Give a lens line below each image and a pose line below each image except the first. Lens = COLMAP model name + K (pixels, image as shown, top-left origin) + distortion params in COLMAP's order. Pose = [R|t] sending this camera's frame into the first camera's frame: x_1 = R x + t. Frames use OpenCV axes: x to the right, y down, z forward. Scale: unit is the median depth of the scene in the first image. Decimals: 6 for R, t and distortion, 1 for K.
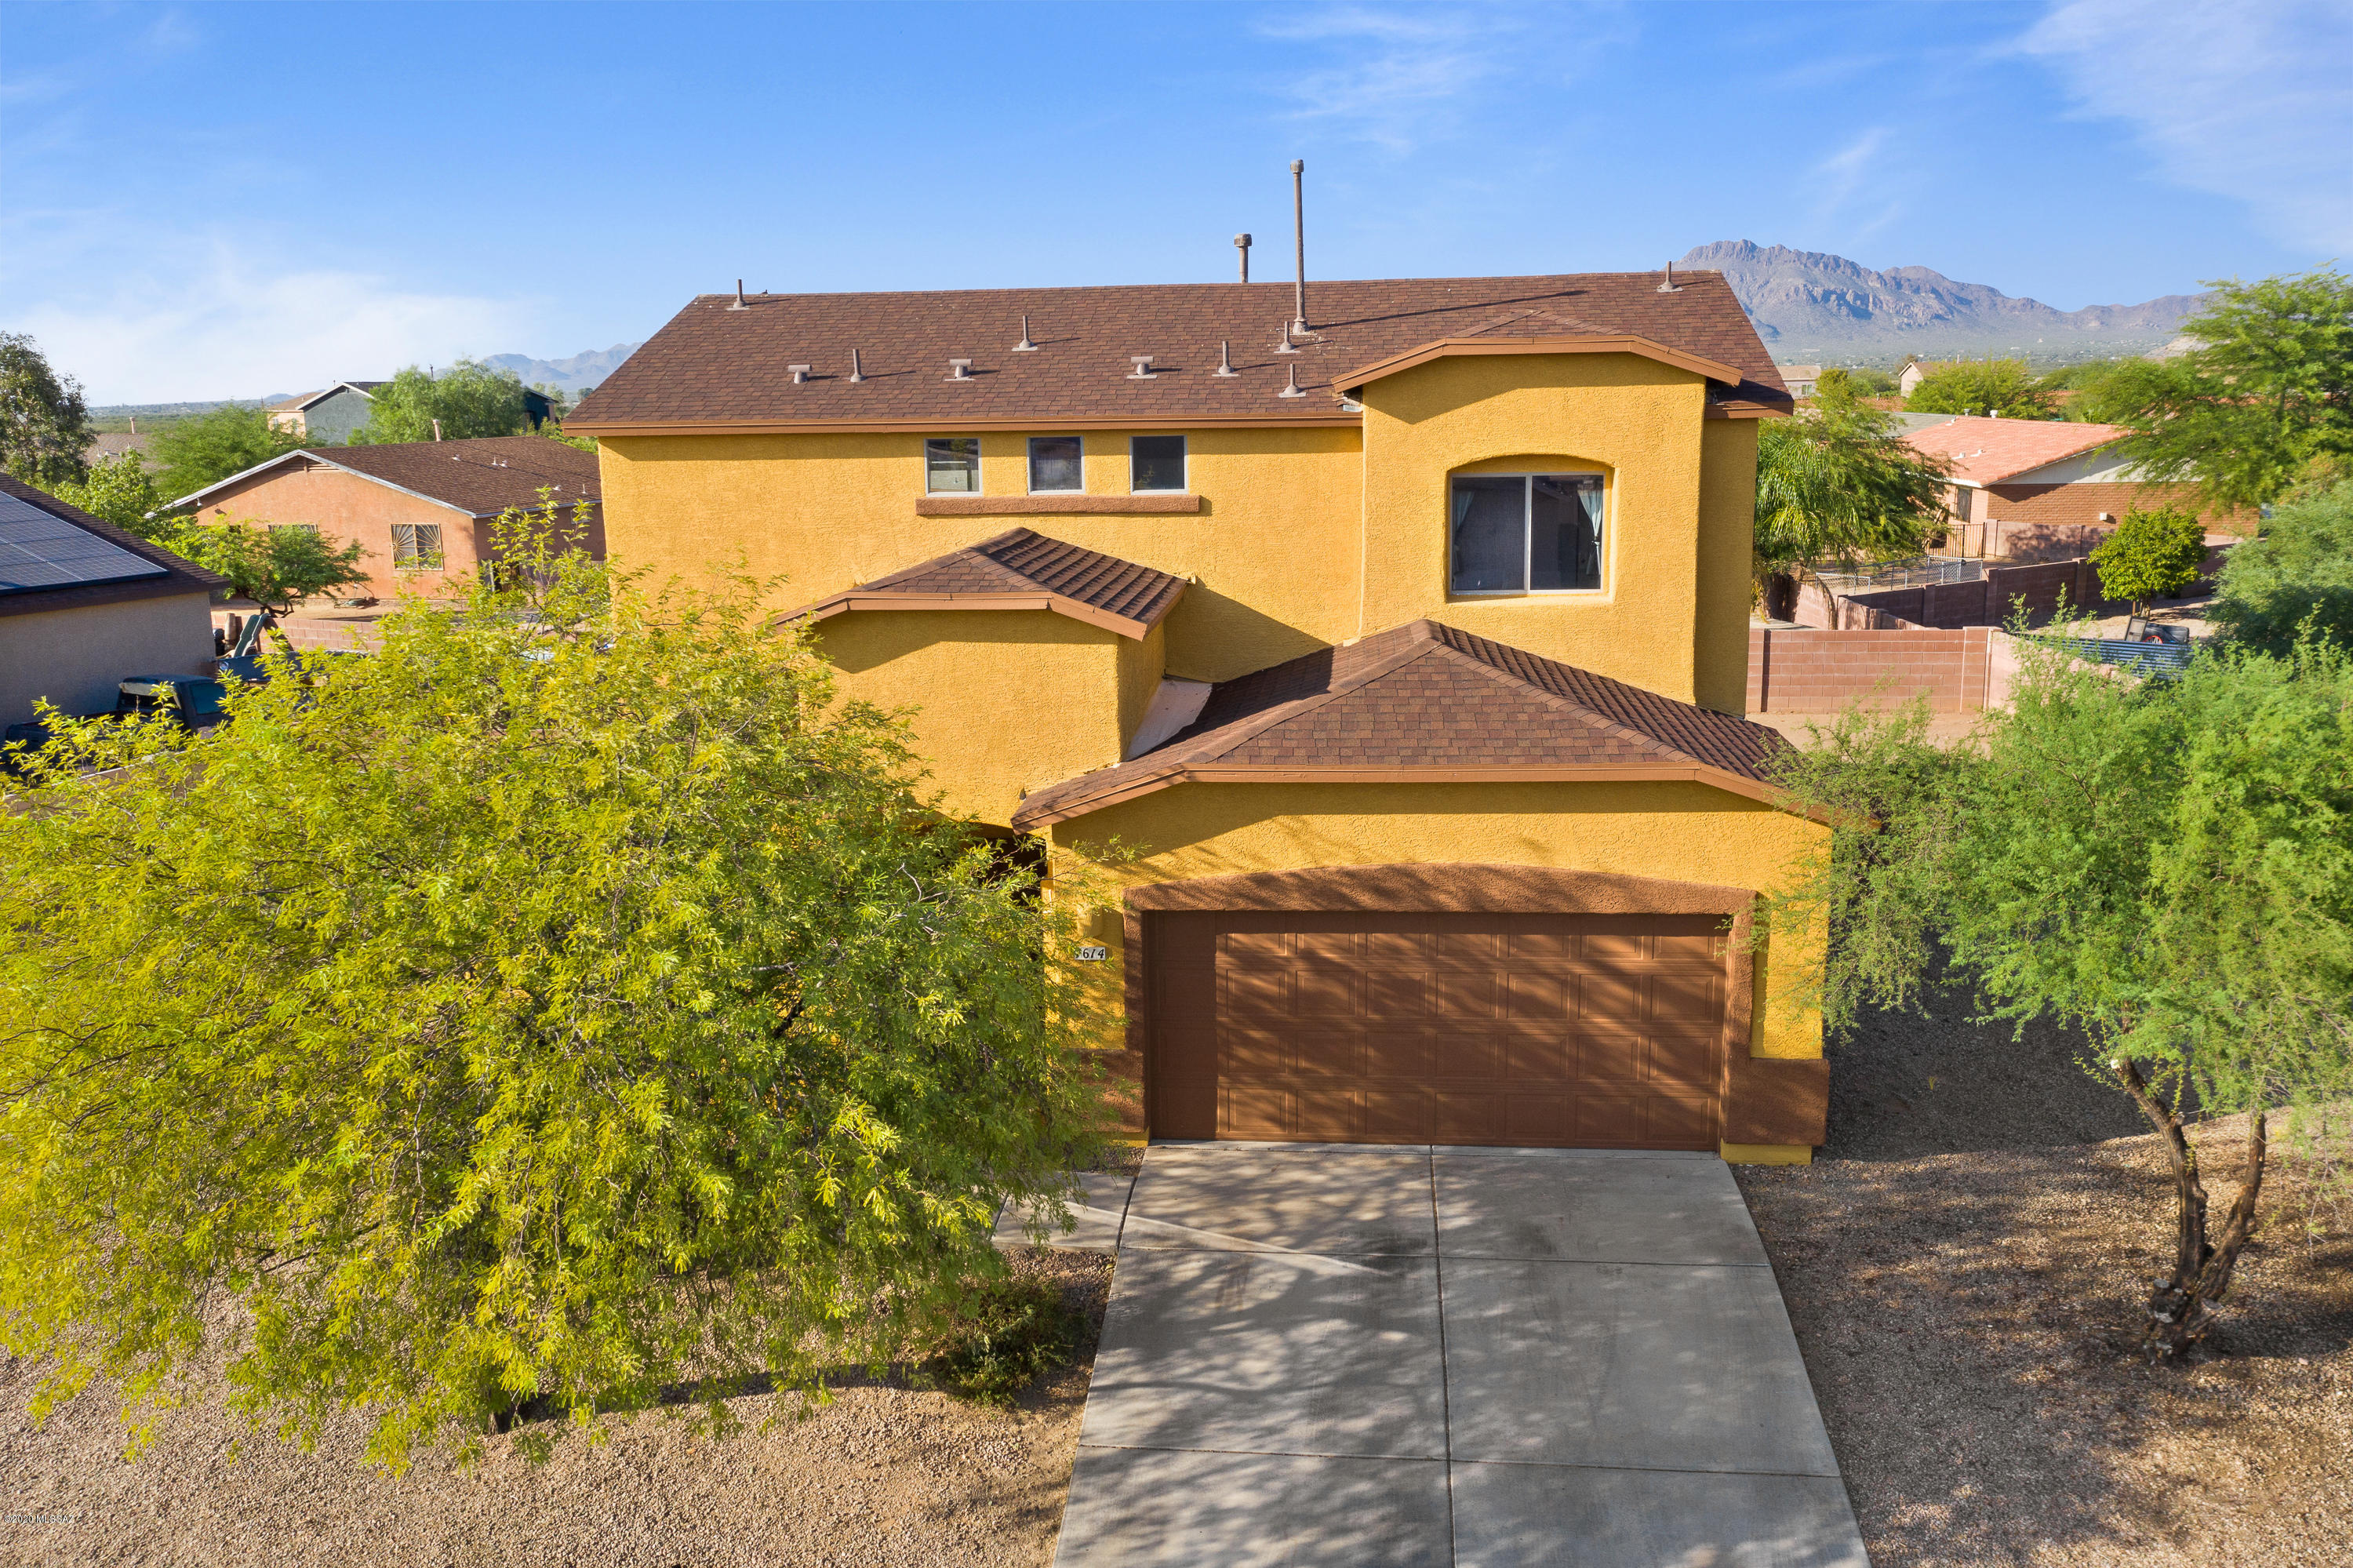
lens RADIAL K [[1952.4, 0, 1106.4], [0, 1952.4, 799.8], [0, 0, 1]] dist [-0.007746, -0.008486]
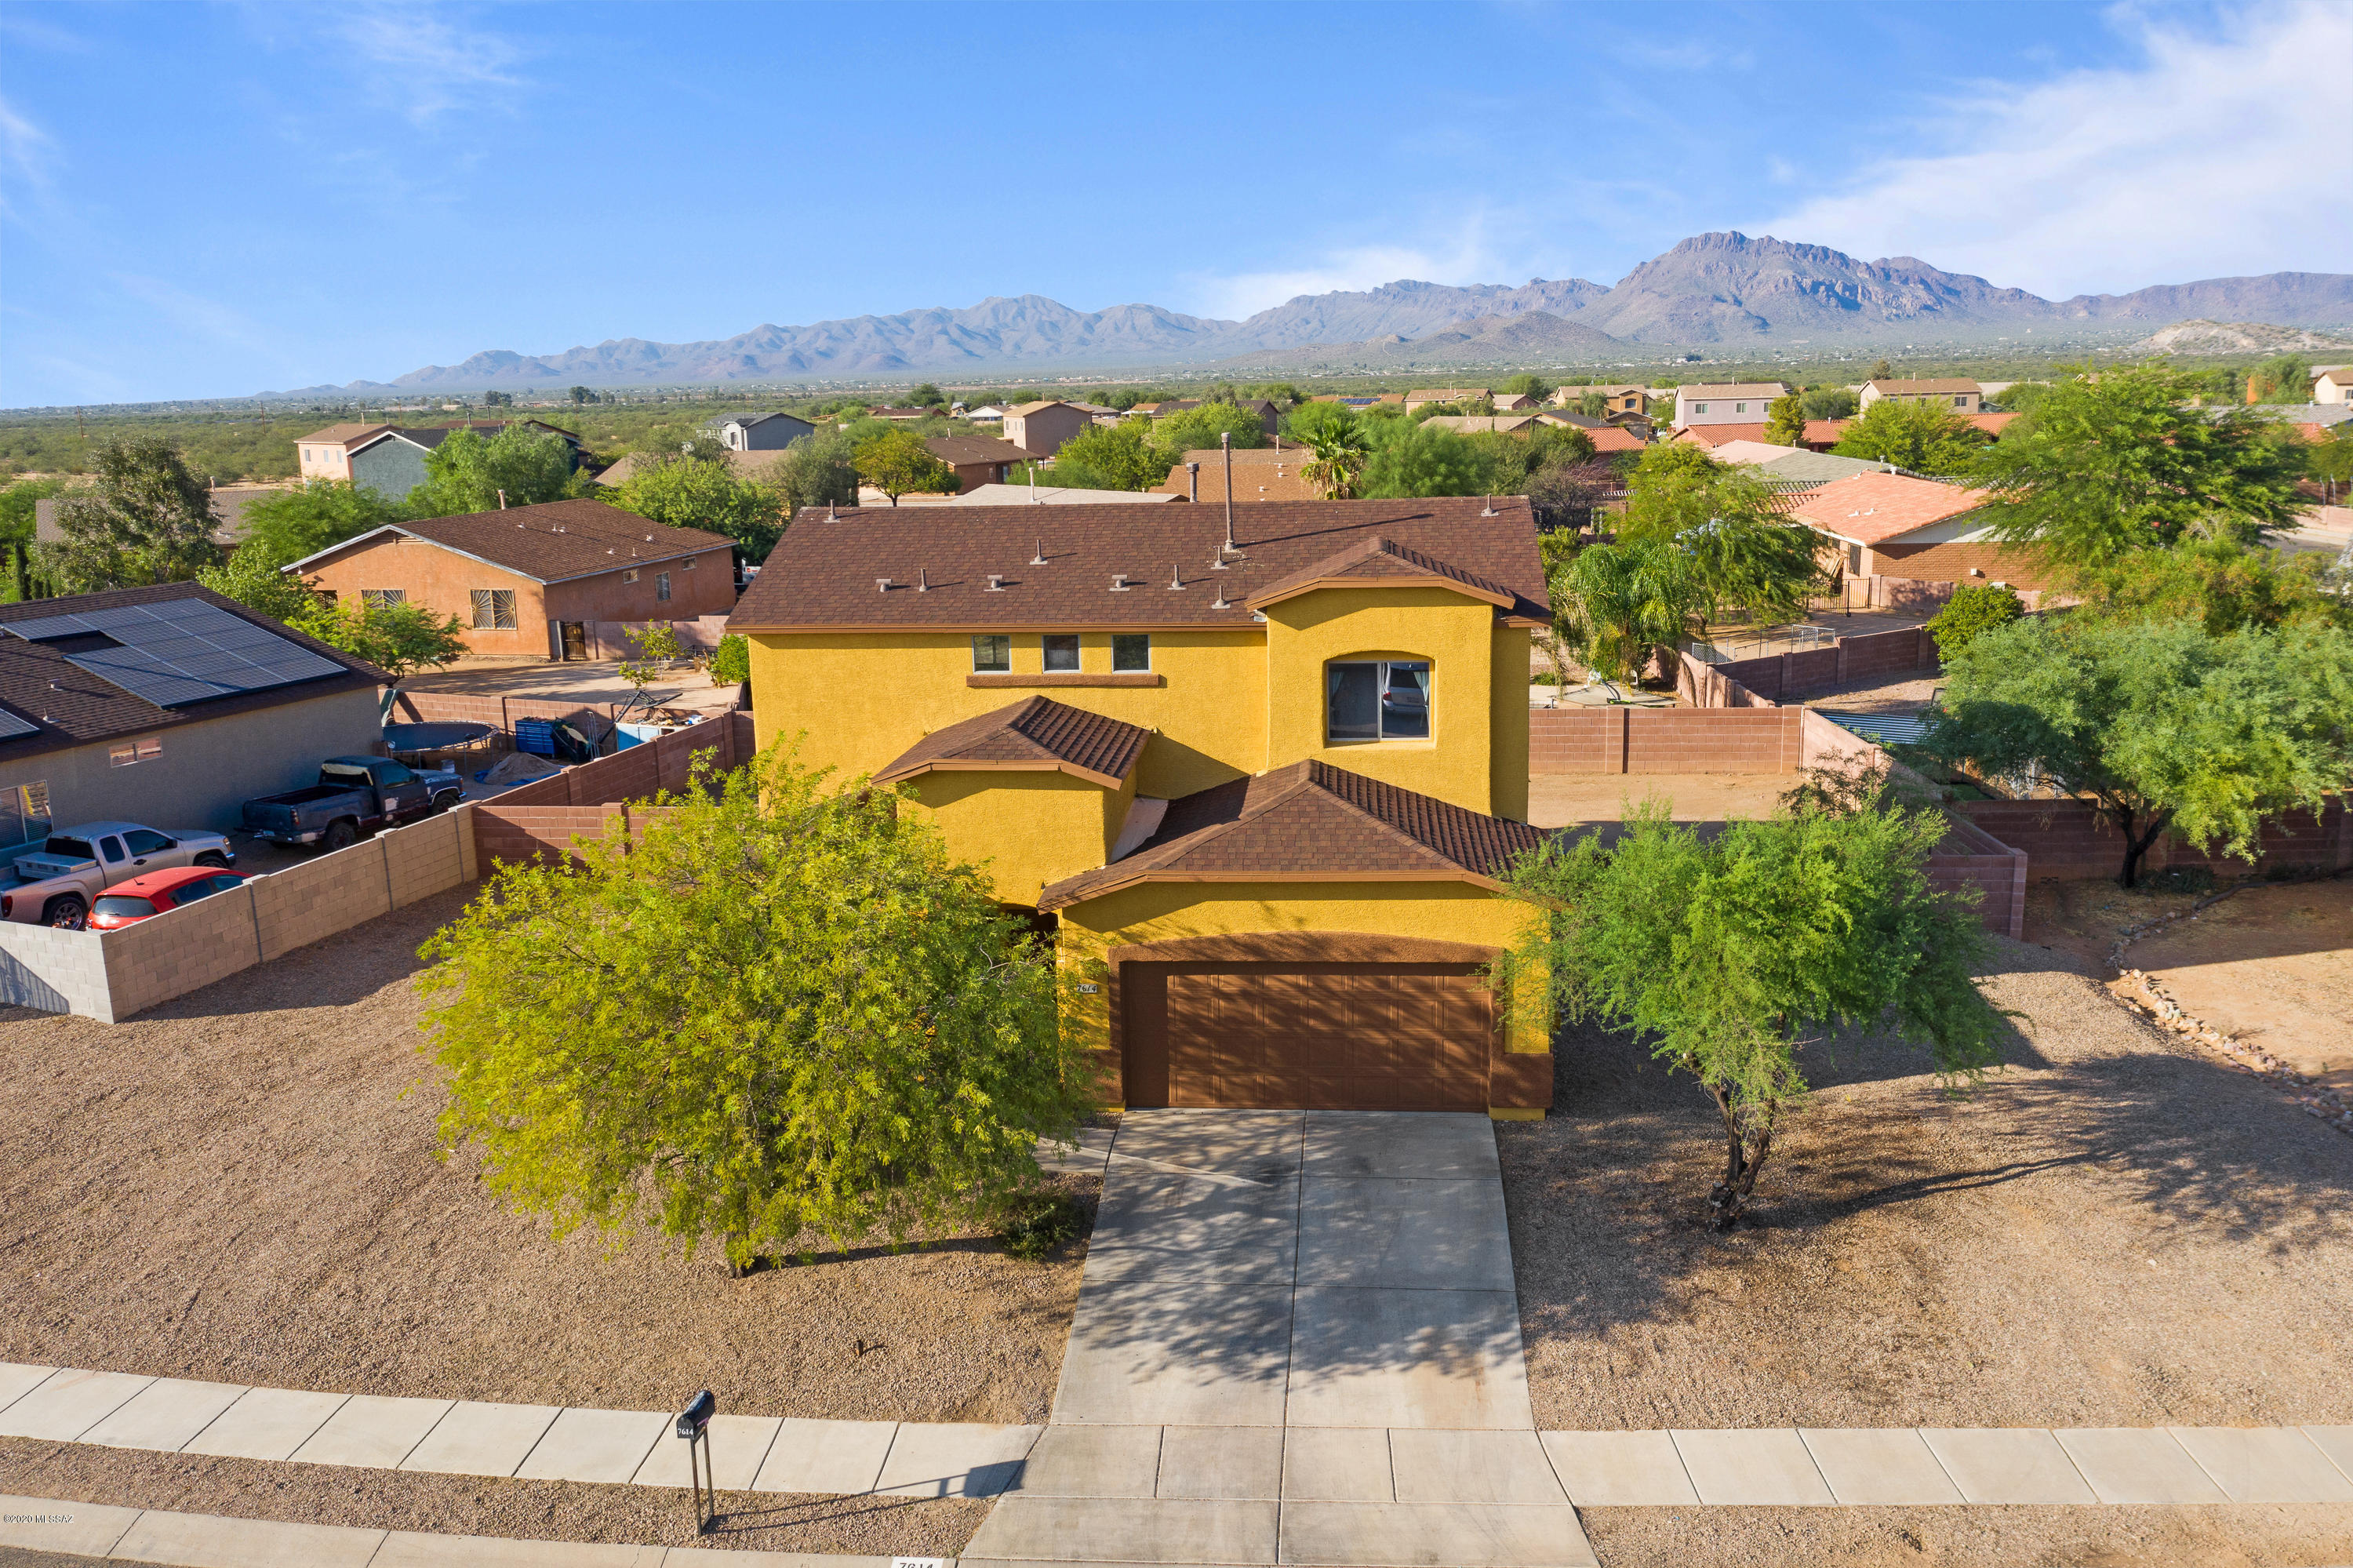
lens RADIAL K [[1952.4, 0, 1089.0], [0, 1952.4, 806.2], [0, 0, 1]] dist [-0.007746, -0.008486]
pose [[0.999961, -0.006697, -0.005697, 0.003178], [0.006735, 0.999956, 0.006566, -0.077133], [0.005653, -0.006604, 0.999962, -0.556325]]
